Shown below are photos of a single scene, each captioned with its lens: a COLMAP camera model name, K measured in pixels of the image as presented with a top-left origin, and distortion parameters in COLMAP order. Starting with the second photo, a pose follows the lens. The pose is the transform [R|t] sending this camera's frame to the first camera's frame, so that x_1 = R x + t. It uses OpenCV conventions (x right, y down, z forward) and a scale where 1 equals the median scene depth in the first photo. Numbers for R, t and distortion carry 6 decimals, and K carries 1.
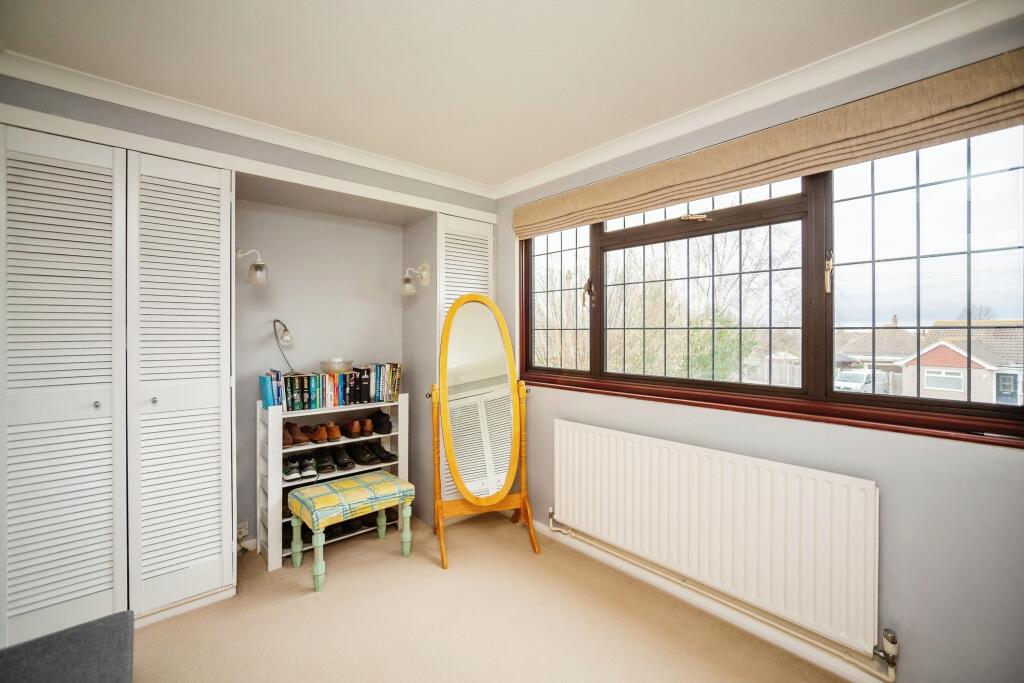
lens RADIAL K [[437.3, 0, 513.3], [0, 437.3, 337.0], [0, 0, 1]] dist [-0.028464, 0.000383]
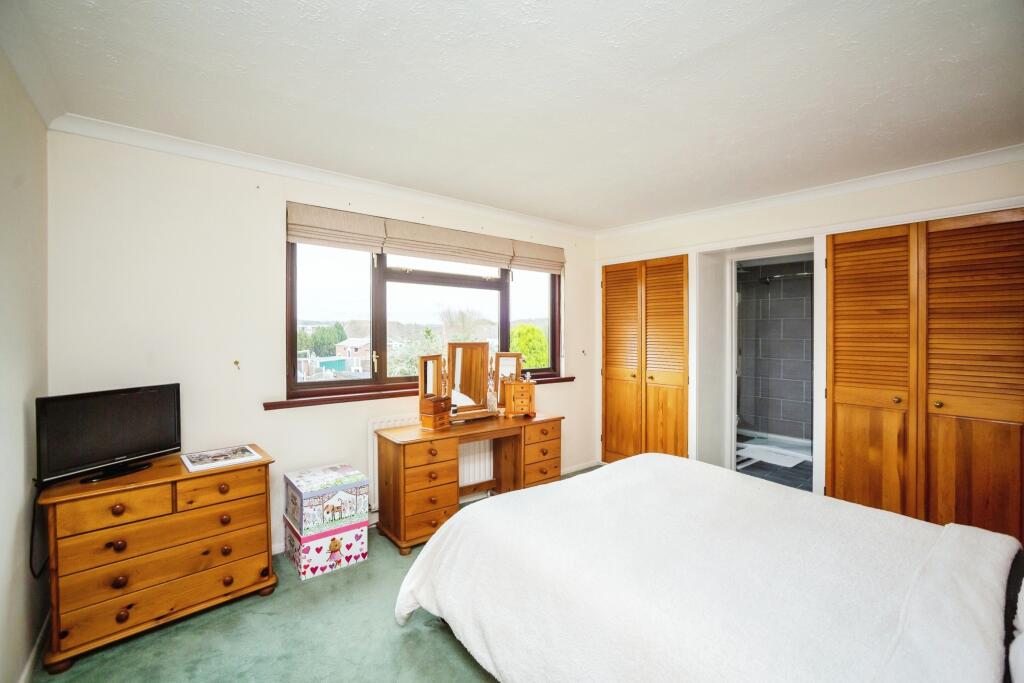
lens RADIAL K [[437.3, 0, 513.3], [0, 437.3, 337.0], [0, 0, 1]] dist [-0.028464, 0.000383]
pose [[0.029761, -0.007419, 0.999530, -1.006574], [0.004764, 0.999962, 0.007280, -0.040510], [-0.999546, 0.004546, 0.029795, 0.598237]]
